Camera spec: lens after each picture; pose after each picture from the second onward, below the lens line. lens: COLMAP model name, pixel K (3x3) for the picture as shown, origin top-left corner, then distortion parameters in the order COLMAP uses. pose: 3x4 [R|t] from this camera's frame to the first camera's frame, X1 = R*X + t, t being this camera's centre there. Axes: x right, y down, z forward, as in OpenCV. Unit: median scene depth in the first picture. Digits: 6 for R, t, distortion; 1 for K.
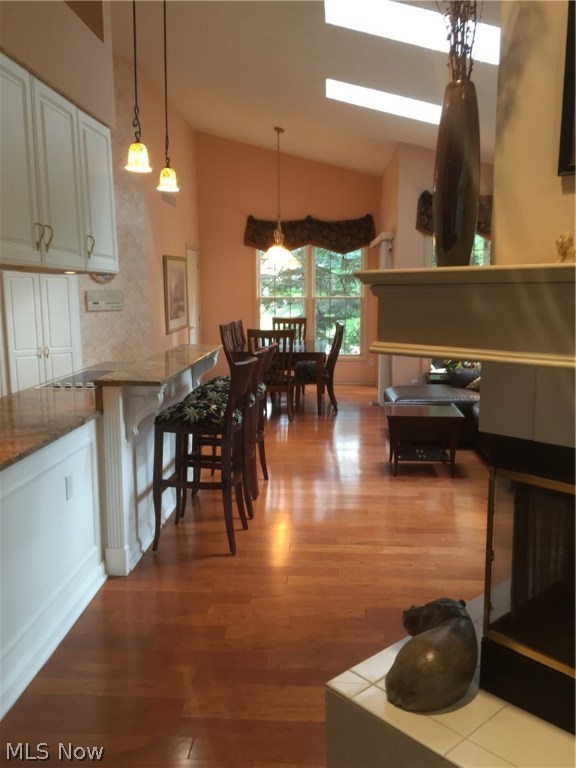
lens RADIAL K [[659.2, 0, 302.6], [0, 659.2, 383.5], [0, 0, 1]] dist [0.110790, -0.122847]
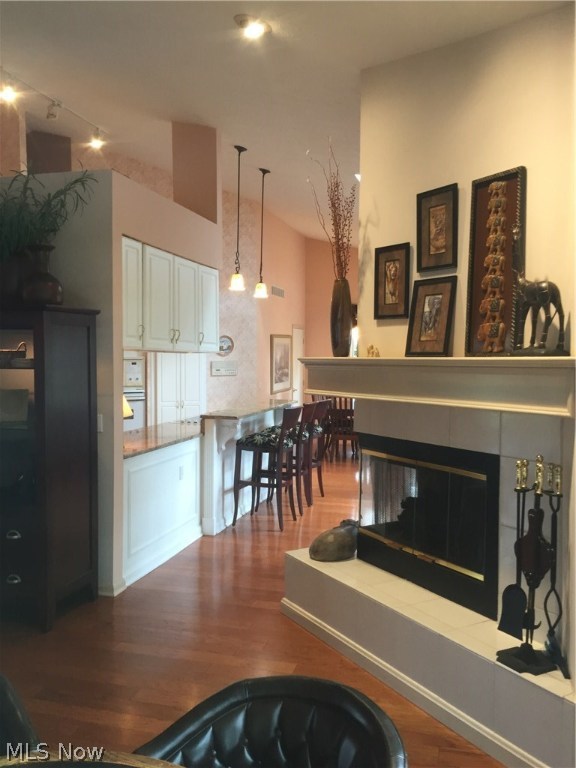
lens RADIAL K [[659.2, 0, 302.6], [0, 659.2, 383.5], [0, 0, 1]] dist [0.110790, -0.122847]
pose [[0.979077, 0.017606, -0.202729, 0.121546], [-0.038165, 0.994459, -0.097951, 0.030199], [0.199881, 0.103639, 0.974324, -0.258351]]
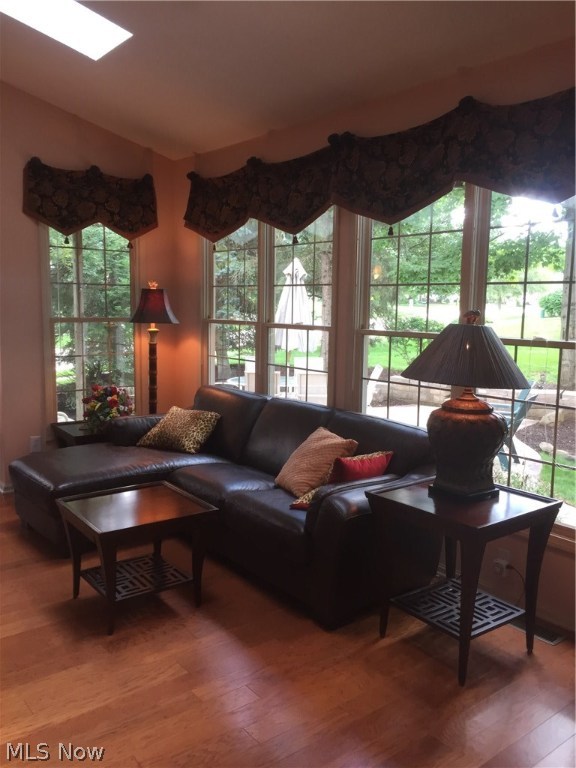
lens RADIAL K [[667.4, 0, 288.0], [0, 667.4, 384.0], [0, 0, 1]] dist [0.107480, -0.123334]
pose [[0.771468, -0.067284, 0.632701, -0.068939], [0.077505, 0.996925, 0.011514, -0.049071], [-0.631530, 0.040155, 0.774311, 0.316673]]
